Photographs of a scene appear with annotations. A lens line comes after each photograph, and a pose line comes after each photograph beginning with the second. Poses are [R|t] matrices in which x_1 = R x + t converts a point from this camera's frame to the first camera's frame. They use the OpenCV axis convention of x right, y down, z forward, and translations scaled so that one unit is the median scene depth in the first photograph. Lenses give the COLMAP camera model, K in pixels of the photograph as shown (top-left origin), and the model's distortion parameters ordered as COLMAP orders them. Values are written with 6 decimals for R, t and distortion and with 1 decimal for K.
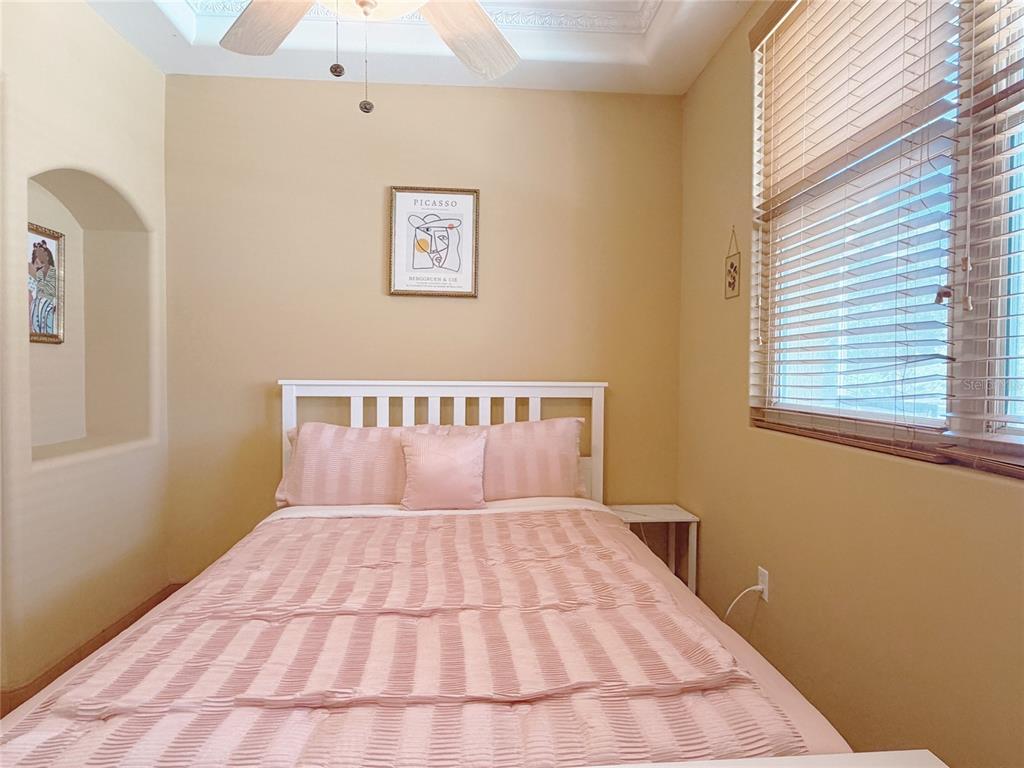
lens RADIAL K [[569.7, 0, 511.4], [0, 569.7, 382.0], [0, 0, 1]] dist [-0.004182, -0.000571]
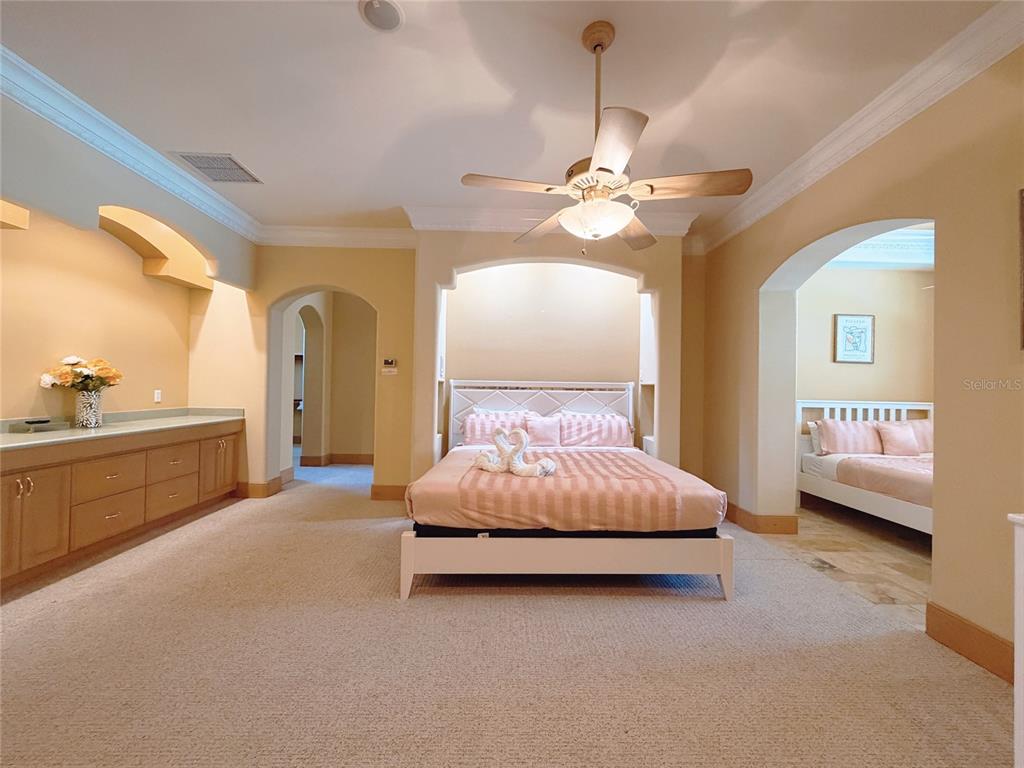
lens RADIAL K [[411.6, 0, 514.1], [0, 411.6, 379.9], [0, 0, 1]] dist [-0.003300, 0.000276]
pose [[0.999487, 0.015088, -0.028244, -1.440706], [-0.015866, 0.999495, -0.027528, -0.018536], [0.027814, 0.027962, 0.999222, -0.652530]]
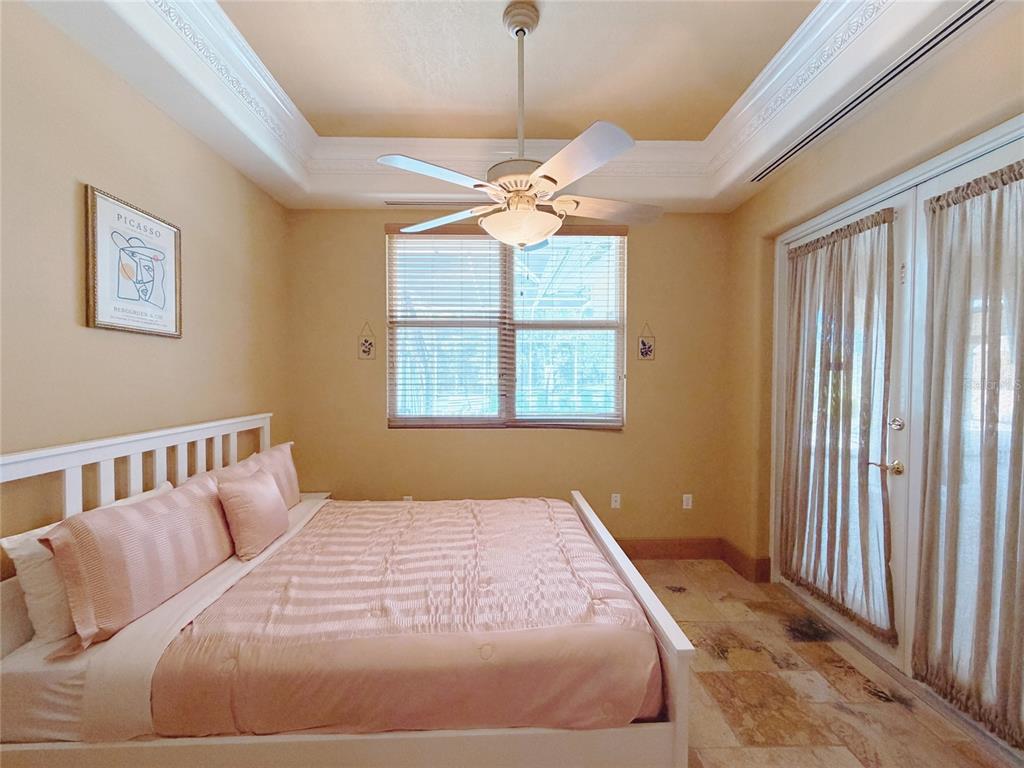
lens RADIAL K [[411.6, 0, 508.7], [0, 411.6, 382.2], [0, 0, 1]] dist [-0.003300, 0.000276]
pose [[0.030181, -0.024482, 0.999245, -0.754616], [0.014973, 0.999599, 0.024039, -0.083966], [-0.999432, 0.014236, 0.030536, 0.427653]]
